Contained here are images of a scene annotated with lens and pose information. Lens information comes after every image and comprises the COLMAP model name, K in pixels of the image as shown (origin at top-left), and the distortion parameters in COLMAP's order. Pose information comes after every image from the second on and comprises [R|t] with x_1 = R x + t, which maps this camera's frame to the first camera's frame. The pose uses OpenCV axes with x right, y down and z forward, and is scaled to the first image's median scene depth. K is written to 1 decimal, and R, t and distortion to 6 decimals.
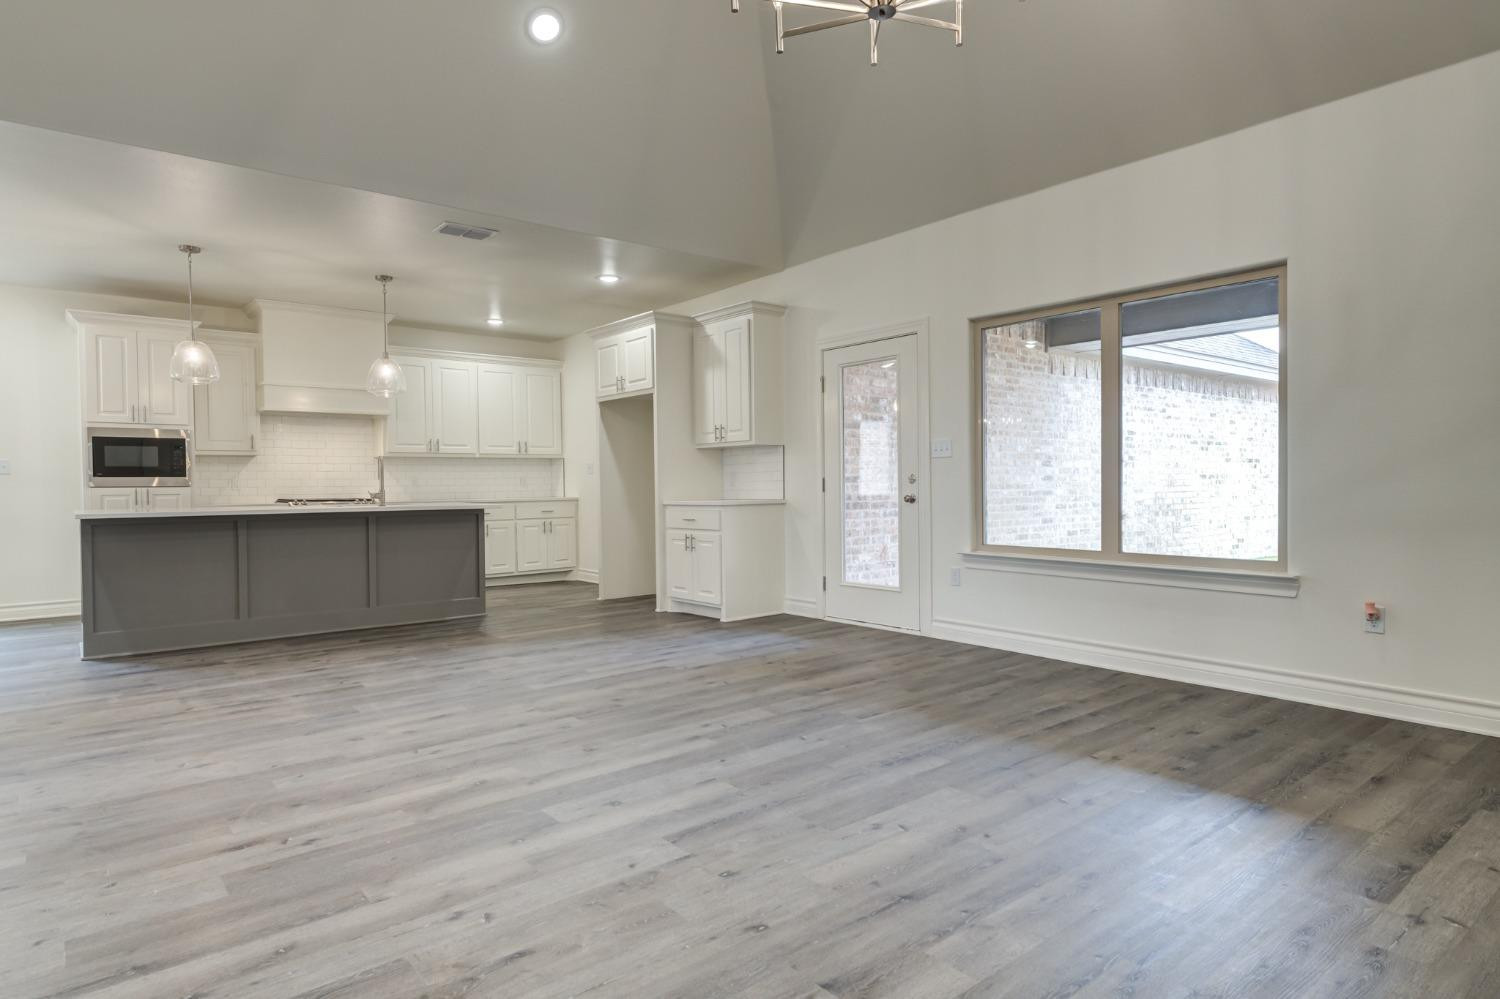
lens RADIAL K [[844.3, 0, 754.1], [0, 844.3, 500.7], [0, 0, 1]] dist [0.009783, 0.000234]
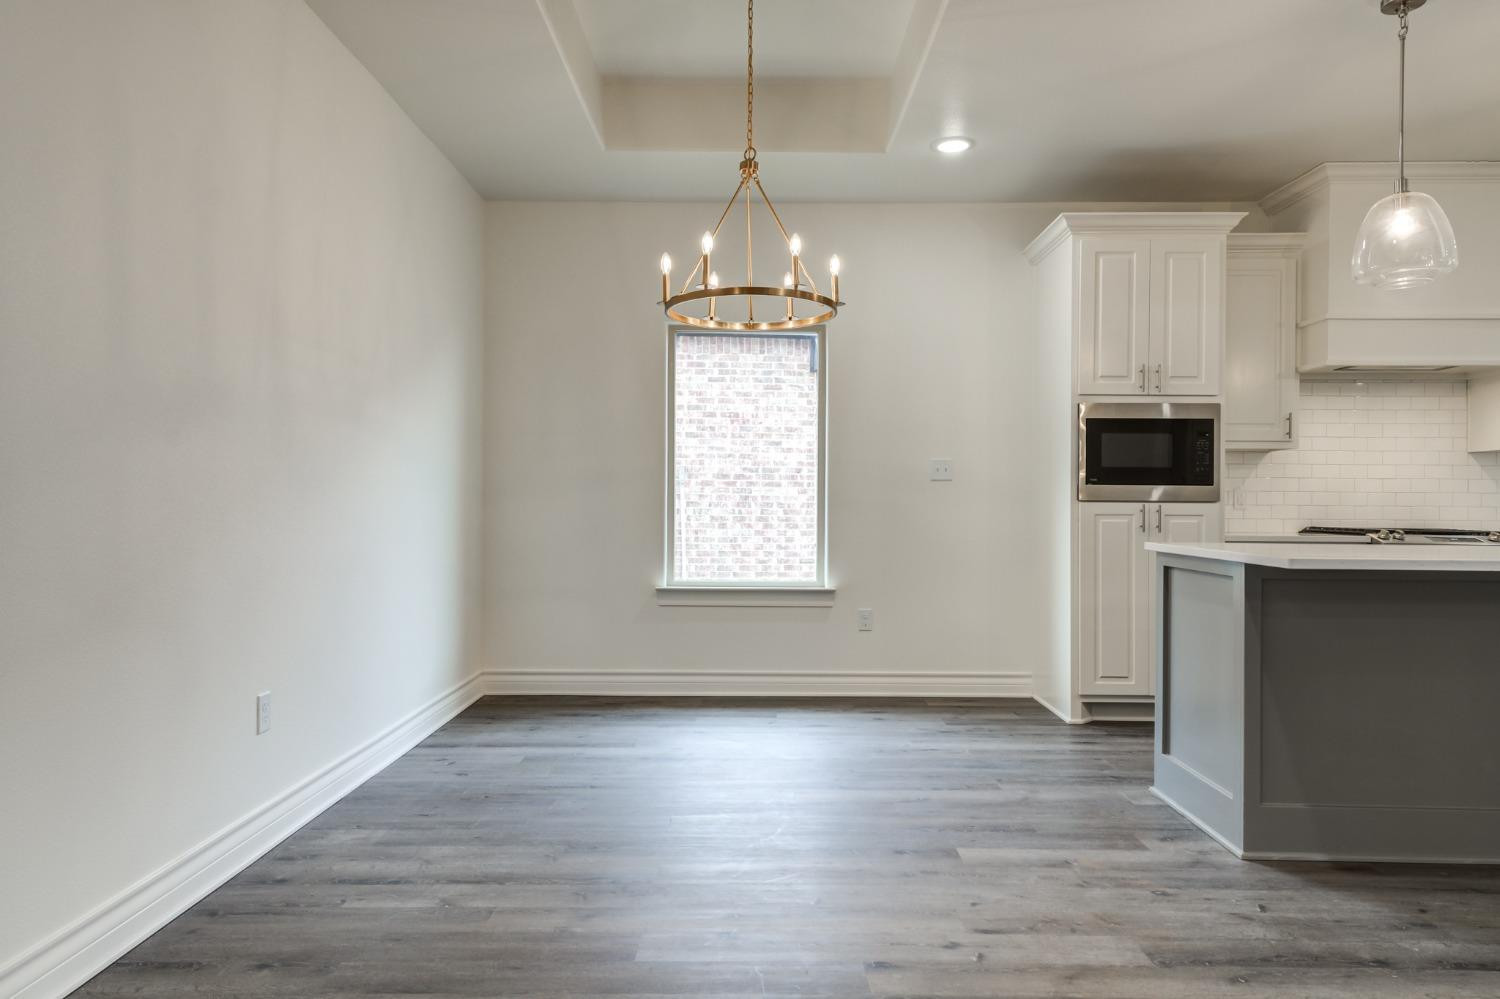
lens RADIAL K [[976.0, 0, 751.6], [0, 976.0, 501.4], [0, 0, 1]] dist [0.027781, -0.003436]
pose [[0.767687, 0.014083, -0.640671, -0.491187], [-0.028235, 0.999531, -0.011861, -0.000337], [0.640203, 0.027195, 0.767724, 0.292546]]
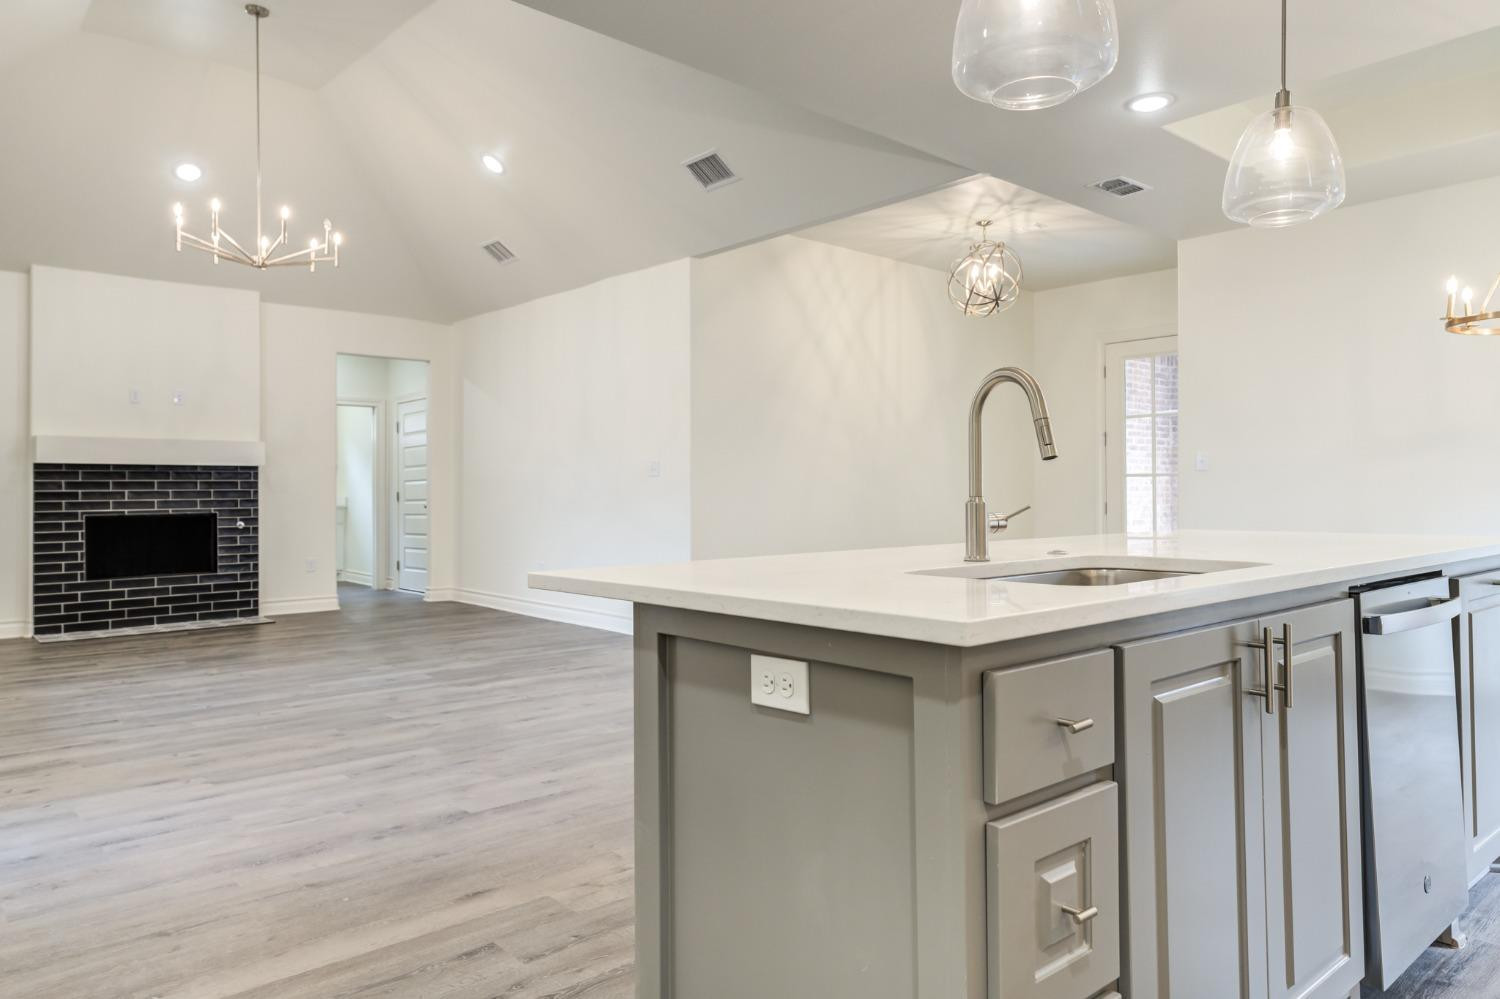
lens RADIAL K [[979.2, 0, 754.2], [0, 979.2, 478.9], [0, 0, 1]] dist [0.028158, -0.000964]
pose [[-0.999126, 0.014379, -0.039237, -0.334795], [0.014012, 0.999855, 0.009629, -0.022801], [0.039369, 0.009071, -0.999184, 1.218669]]
